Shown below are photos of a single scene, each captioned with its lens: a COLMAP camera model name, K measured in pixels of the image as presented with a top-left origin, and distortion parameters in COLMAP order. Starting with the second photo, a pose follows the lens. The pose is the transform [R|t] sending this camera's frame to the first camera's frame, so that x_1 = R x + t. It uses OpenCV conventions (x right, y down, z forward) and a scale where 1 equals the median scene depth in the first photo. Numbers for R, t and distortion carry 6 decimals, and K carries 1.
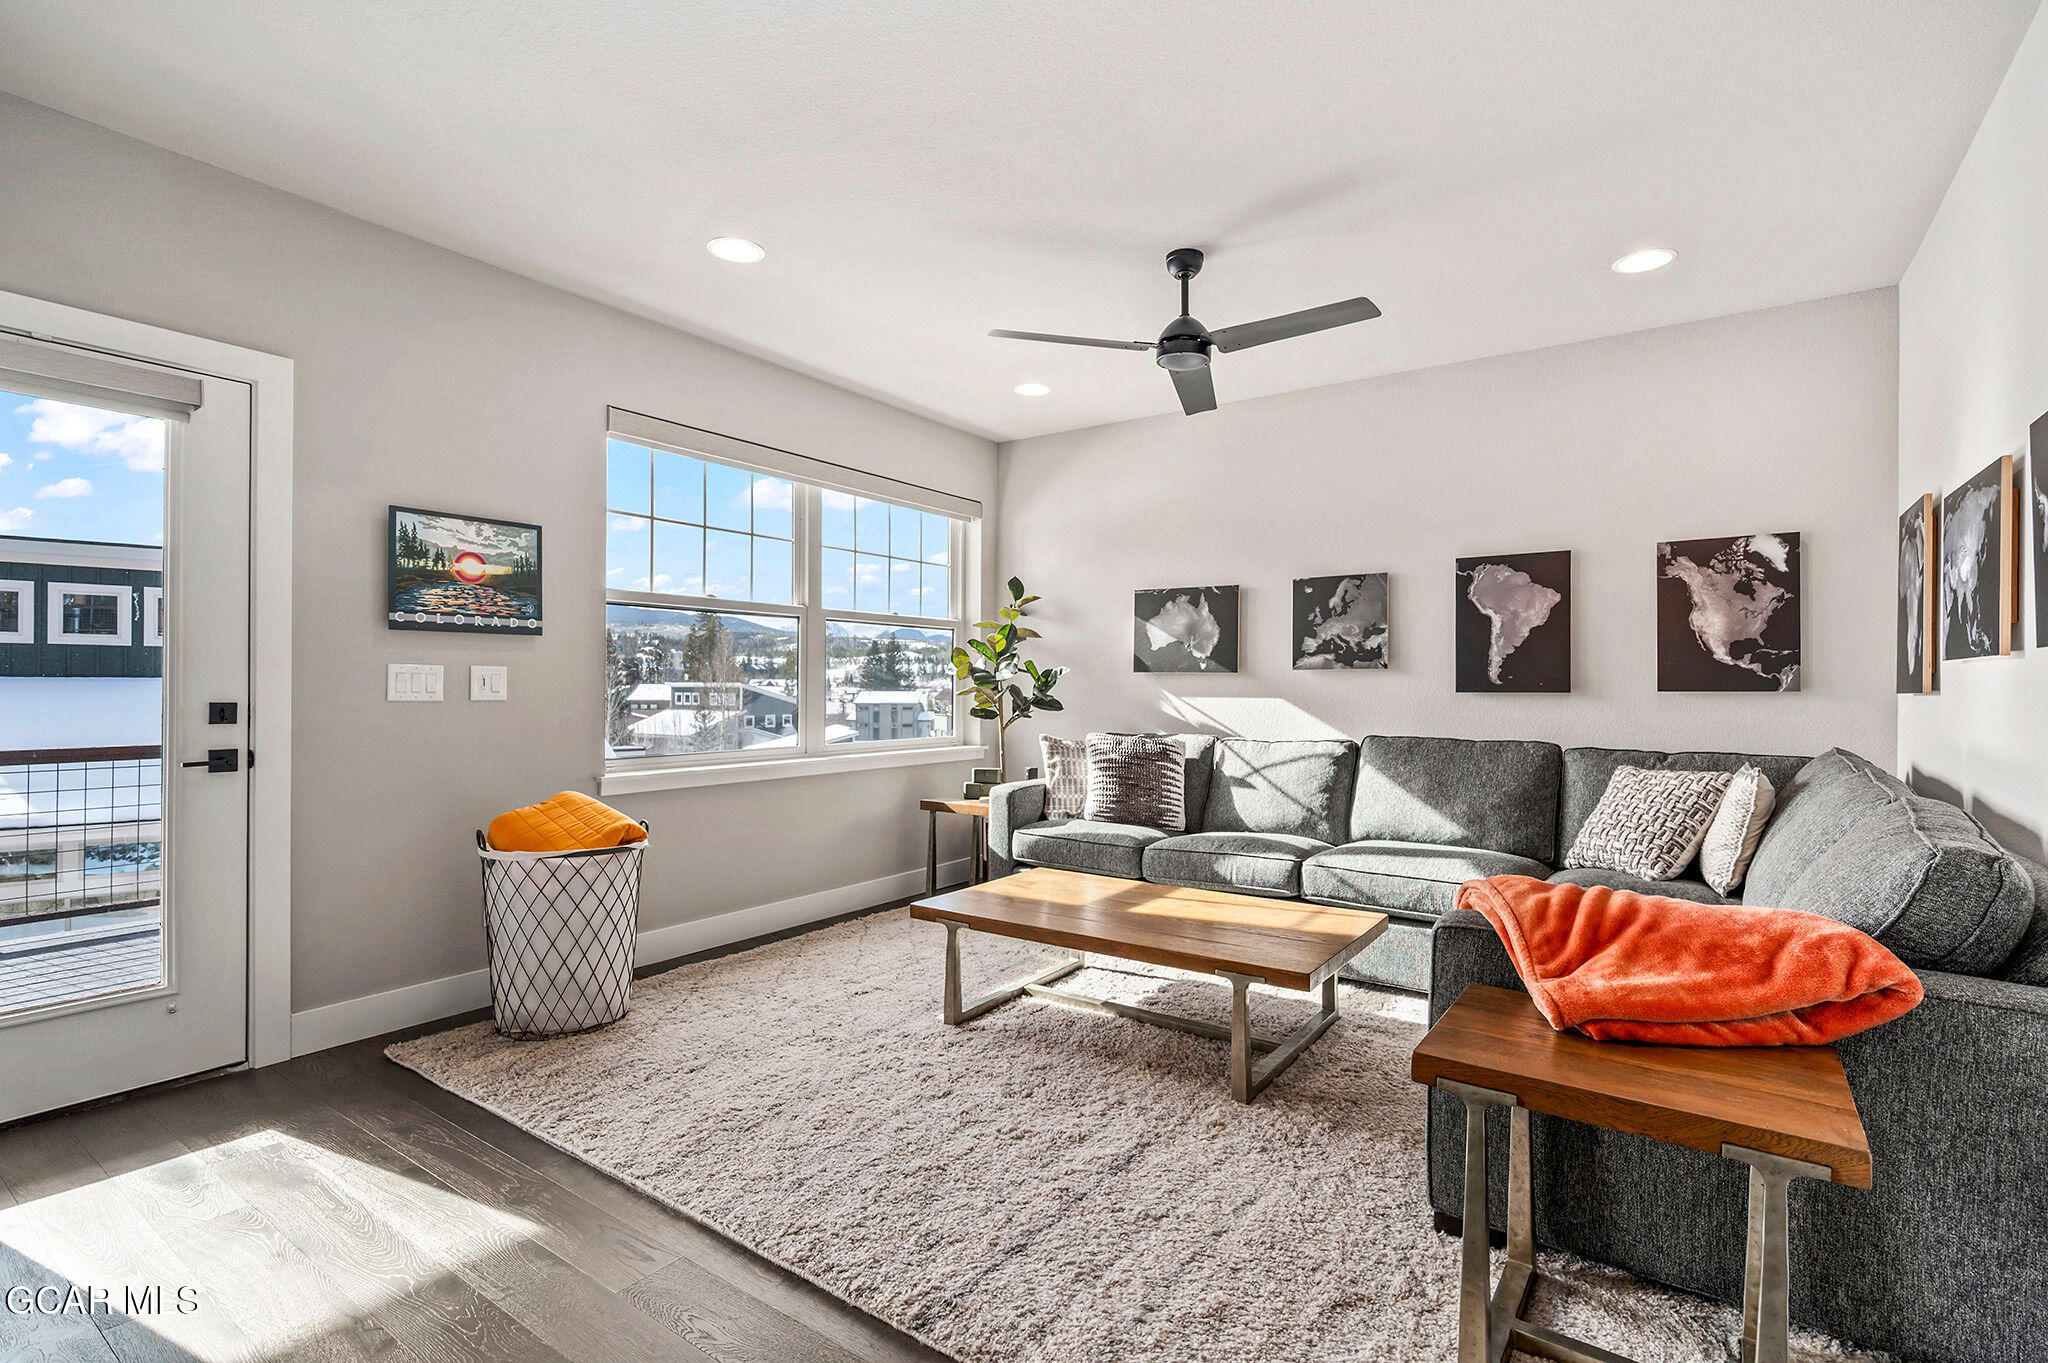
lens RADIAL K [[947.4, 0, 1018.0], [0, 947.4, 688.6], [0, 0, 1]] dist [-0.001604, -0.000110]
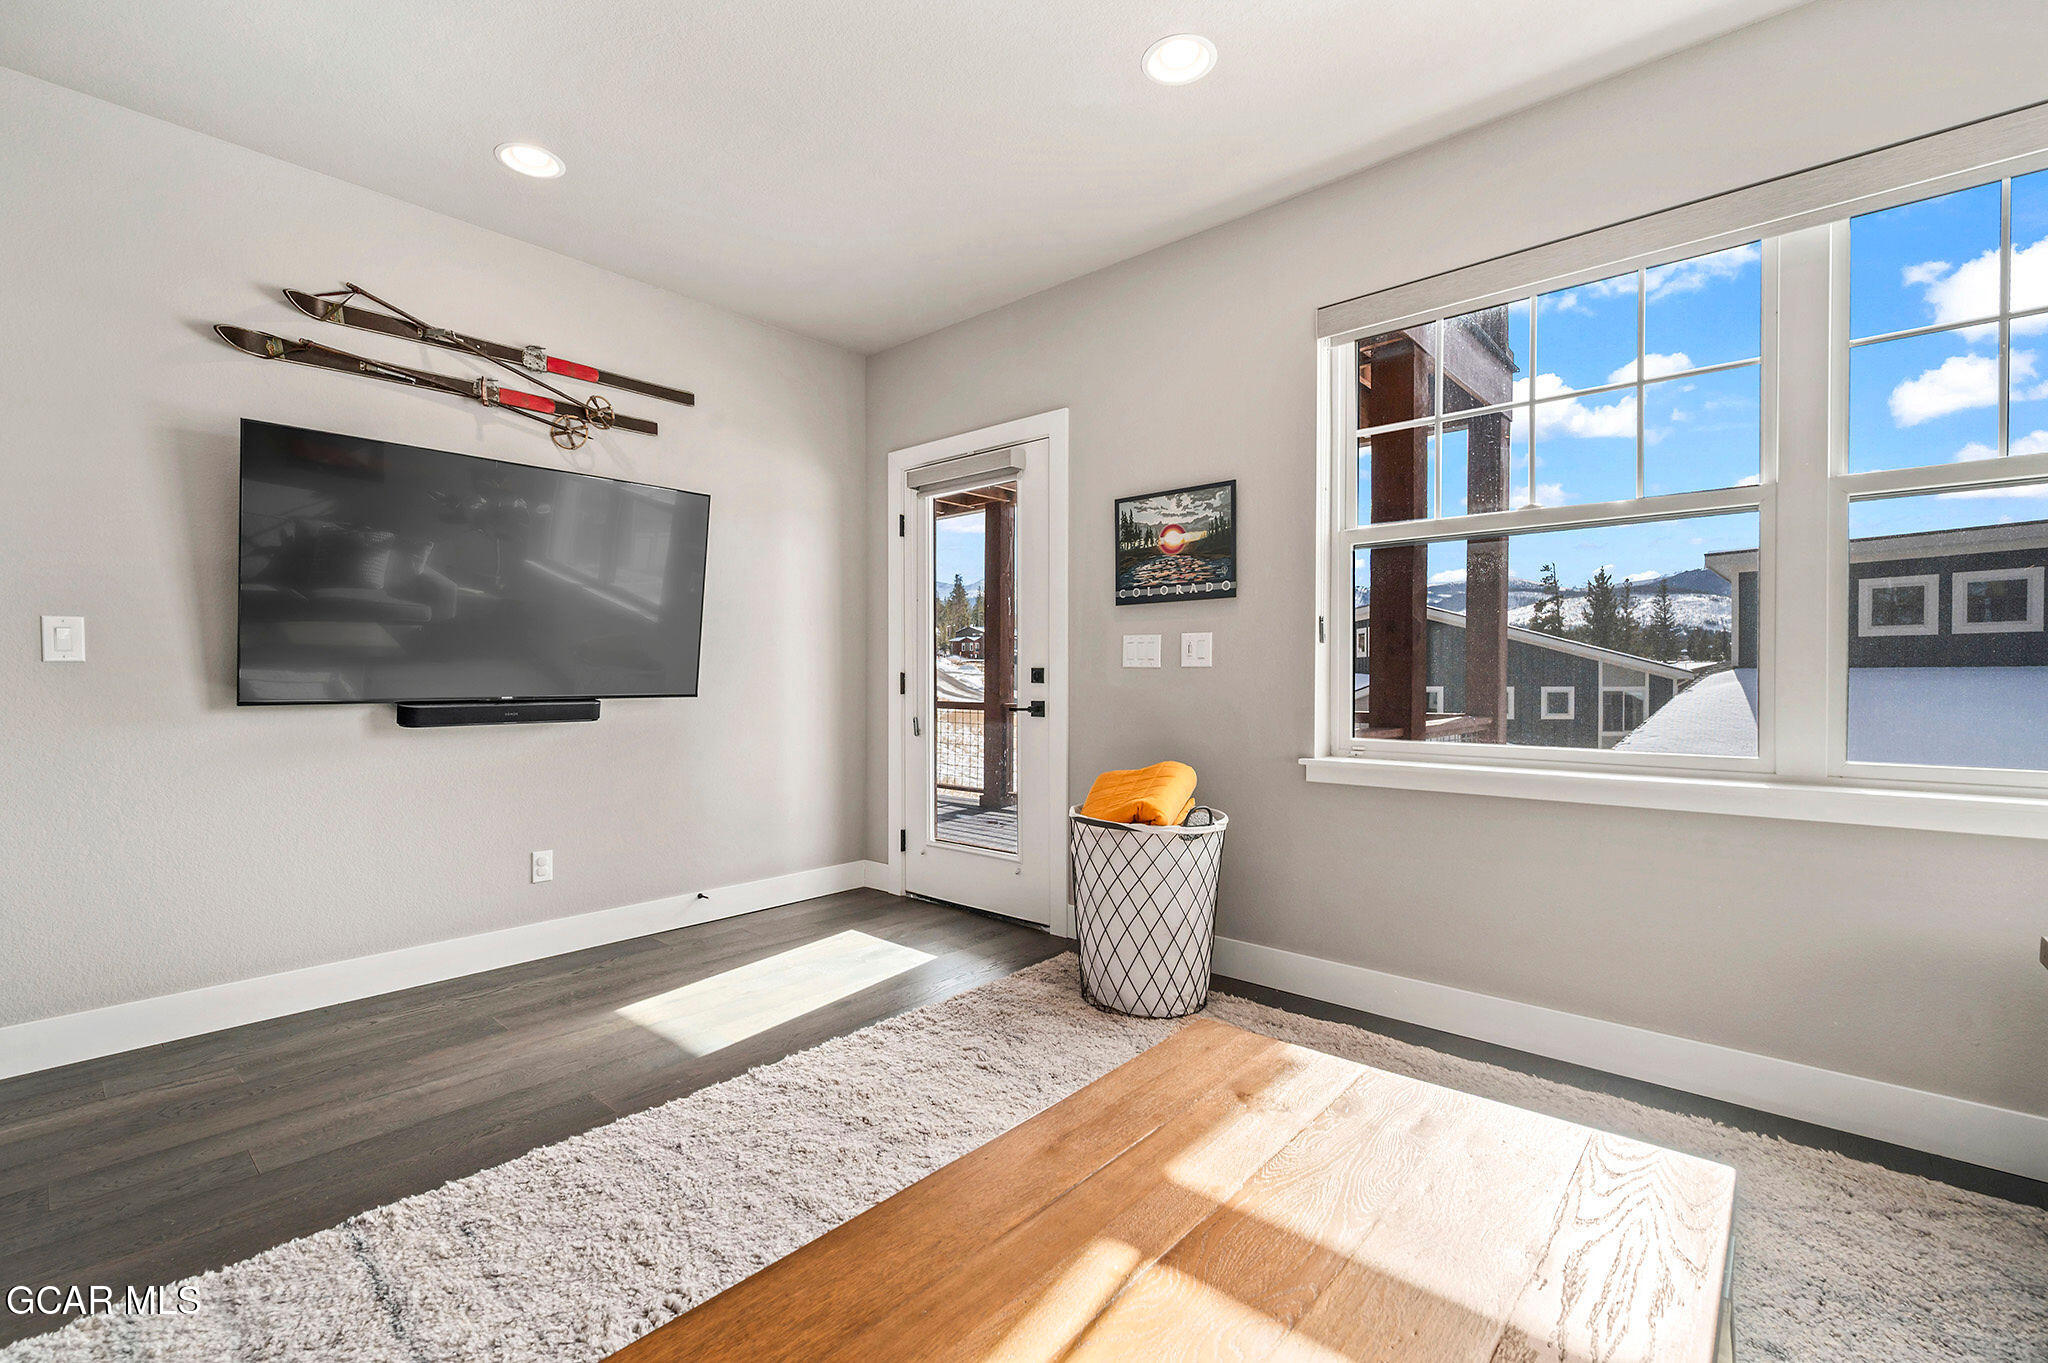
lens RADIAL K [[887.9, 0, 1018.8], [0, 887.9, 678.4], [0, 0, 1]] dist [0.011925, 0.000062]
pose [[-0.091152, -0.000390, -0.995837, 0.410405], [-0.001283, 0.999999, -0.000274, 0.025894], [0.995836, 0.001252, -0.091152, 0.915766]]
